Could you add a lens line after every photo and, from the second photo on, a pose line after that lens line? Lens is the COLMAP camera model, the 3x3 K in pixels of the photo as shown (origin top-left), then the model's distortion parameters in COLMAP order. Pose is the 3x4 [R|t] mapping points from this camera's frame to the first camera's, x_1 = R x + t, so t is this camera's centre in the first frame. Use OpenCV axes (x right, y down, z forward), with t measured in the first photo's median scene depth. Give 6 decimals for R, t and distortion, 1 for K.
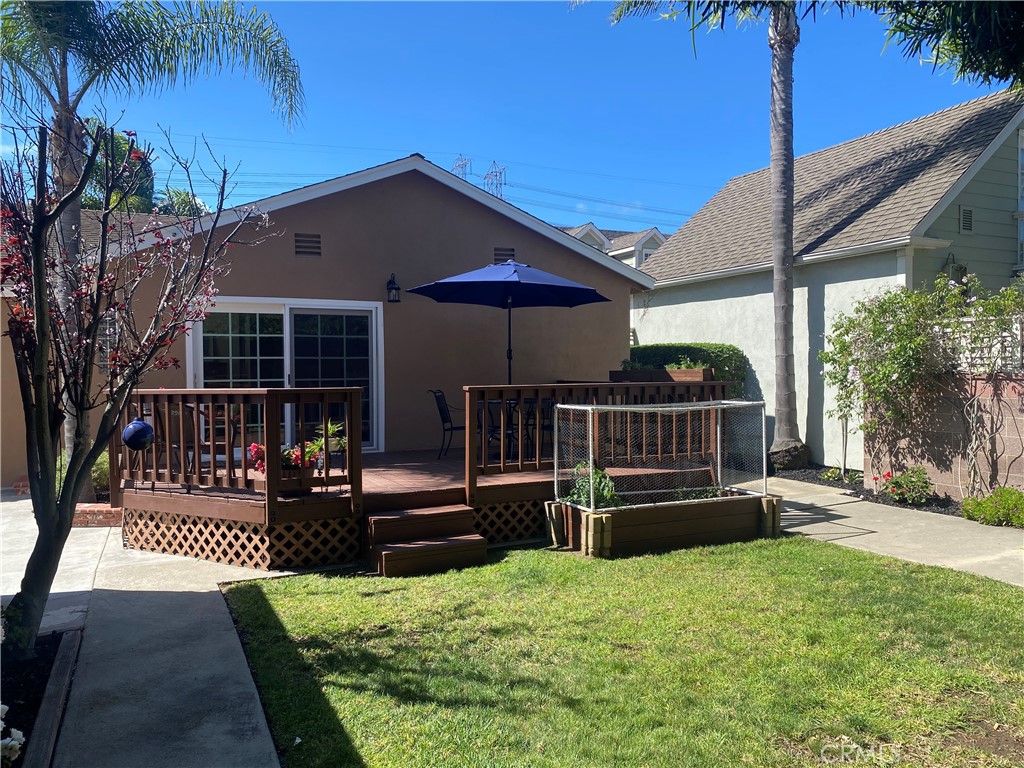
lens RADIAL K [[767.4, 0, 512.0], [0, 767.4, 384.0], [0, 0, 1]] dist [0.002417, -0.142734]
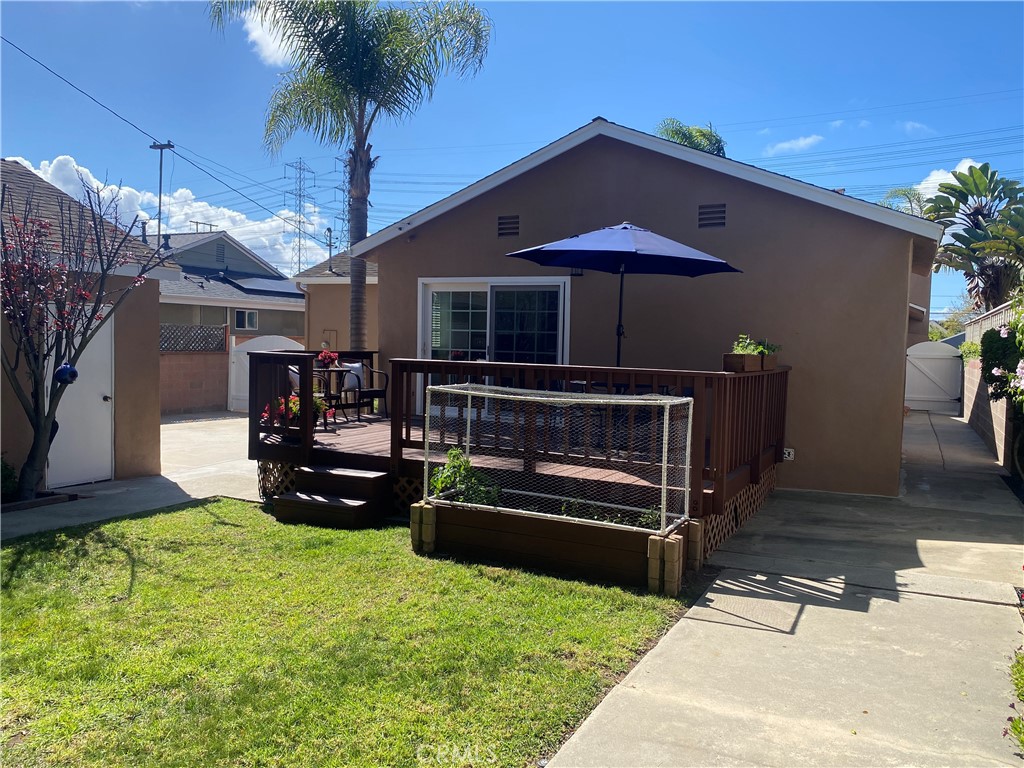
lens RADIAL K [[767.4, 0, 512.0], [0, 767.4, 384.0], [0, 0, 1]] dist [0.002417, -0.142734]
pose [[0.604401, 0.066983, -0.793860, 0.611637], [-0.040376, 0.997754, 0.053446, -0.018817], [0.795657, -0.000250, 0.605748, 0.356699]]
